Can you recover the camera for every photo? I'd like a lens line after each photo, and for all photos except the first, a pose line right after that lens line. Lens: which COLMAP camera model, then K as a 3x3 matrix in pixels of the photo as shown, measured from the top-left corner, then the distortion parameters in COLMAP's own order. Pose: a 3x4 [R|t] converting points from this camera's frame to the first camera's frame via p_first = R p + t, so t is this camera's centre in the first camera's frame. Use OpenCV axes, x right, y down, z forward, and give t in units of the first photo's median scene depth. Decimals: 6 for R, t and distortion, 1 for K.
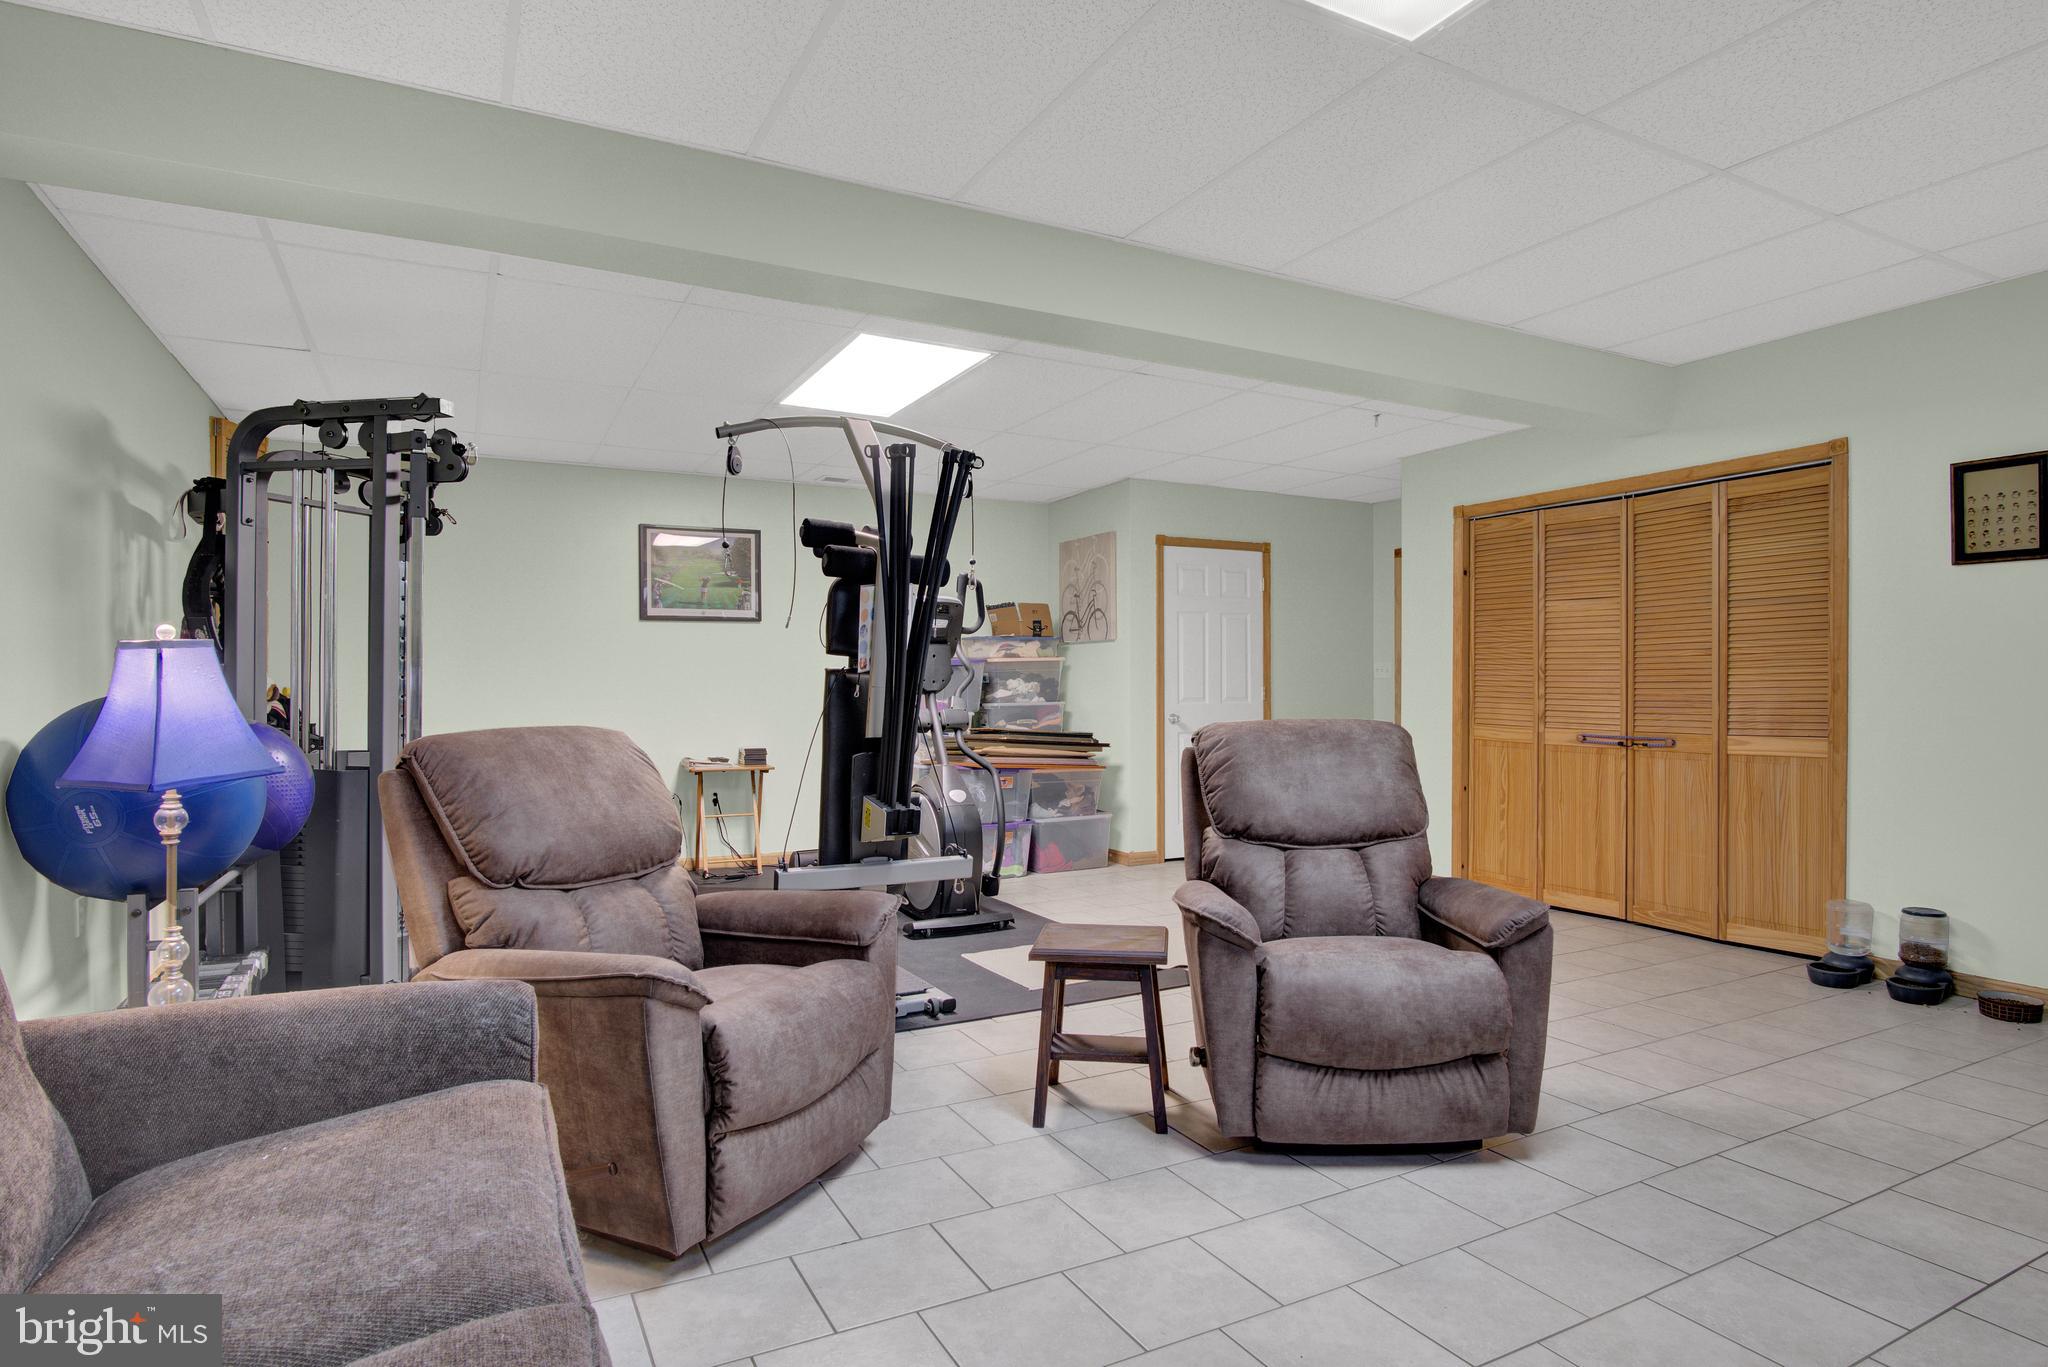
lens RADIAL K [[1094.2, 0, 1020.2], [0, 1094.2, 688.1], [0, 0, 1]] dist [-0.031387, 0.007980]
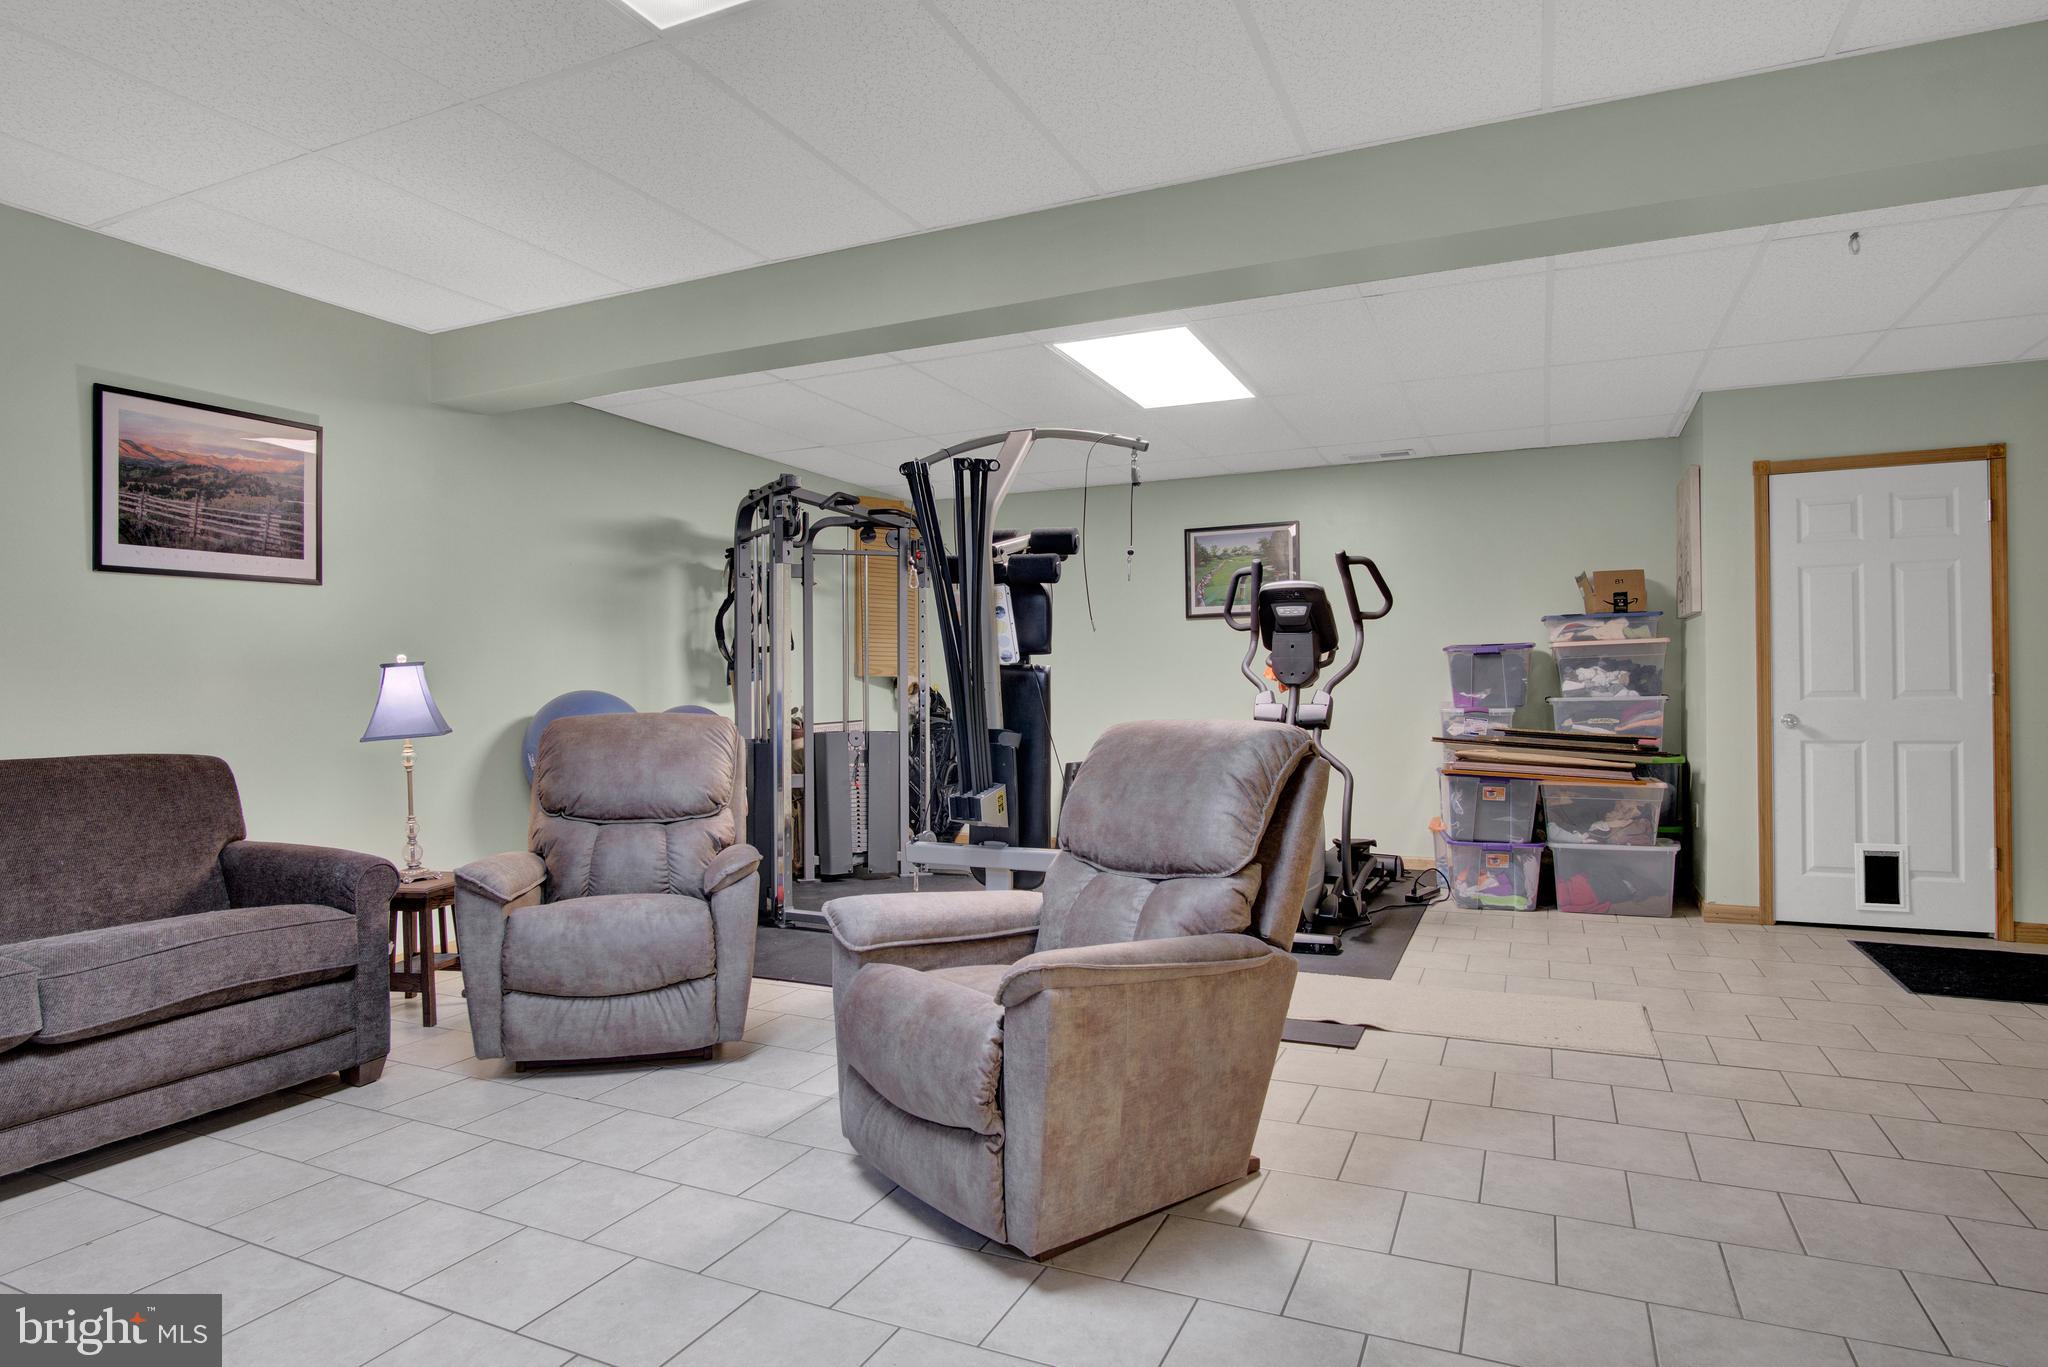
lens RADIAL K [[1094.2, 0, 969.4], [0, 1094.2, 673.5], [0, 0, 1]] dist [-0.031387, 0.007980]
pose [[0.617591, -0.012820, -0.786395, 0.365827], [0.007825, 0.999918, -0.010156, 0.000670], [0.786461, 0.000119, 0.617640, 0.167462]]
